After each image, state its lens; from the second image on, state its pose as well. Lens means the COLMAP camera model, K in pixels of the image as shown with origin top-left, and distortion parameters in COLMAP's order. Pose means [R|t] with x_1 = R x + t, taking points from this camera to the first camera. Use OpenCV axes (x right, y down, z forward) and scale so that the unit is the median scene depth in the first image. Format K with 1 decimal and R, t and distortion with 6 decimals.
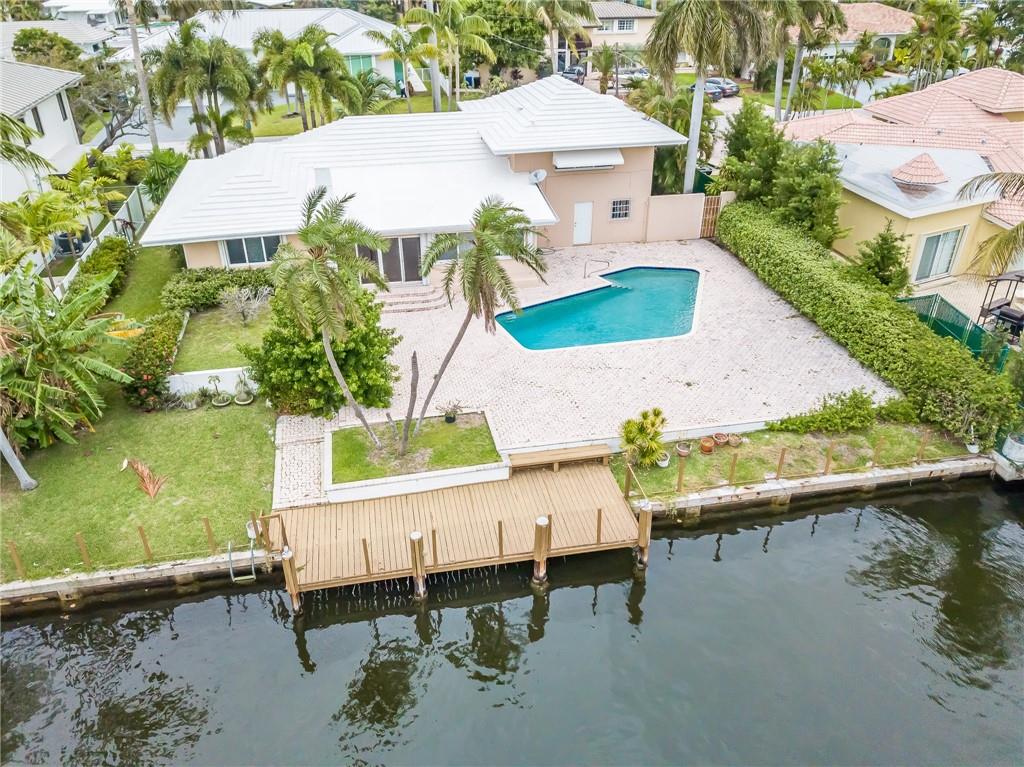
lens RADIAL K [[782.9, 0, 512.0], [0, 782.9, 383.5], [0, 0, 1]] dist [0.000000, 0.001998]
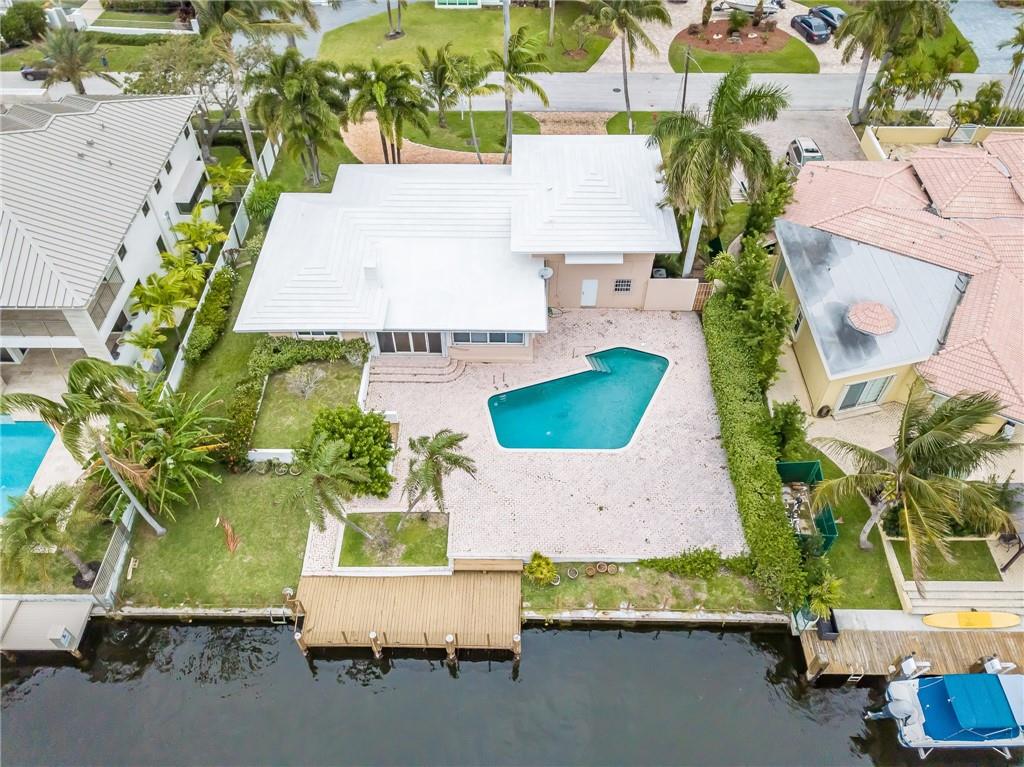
lens RADIAL K [[782.9, 0, 512.0], [0, 782.9, 383.5], [0, 0, 1]] dist [0.000000, 0.001998]
pose [[0.978805, 0.153147, -0.135963, 0.254443], [-0.104215, 0.943998, 0.313062, -0.701040], [0.176293, -0.292257, 0.939950, -0.293671]]
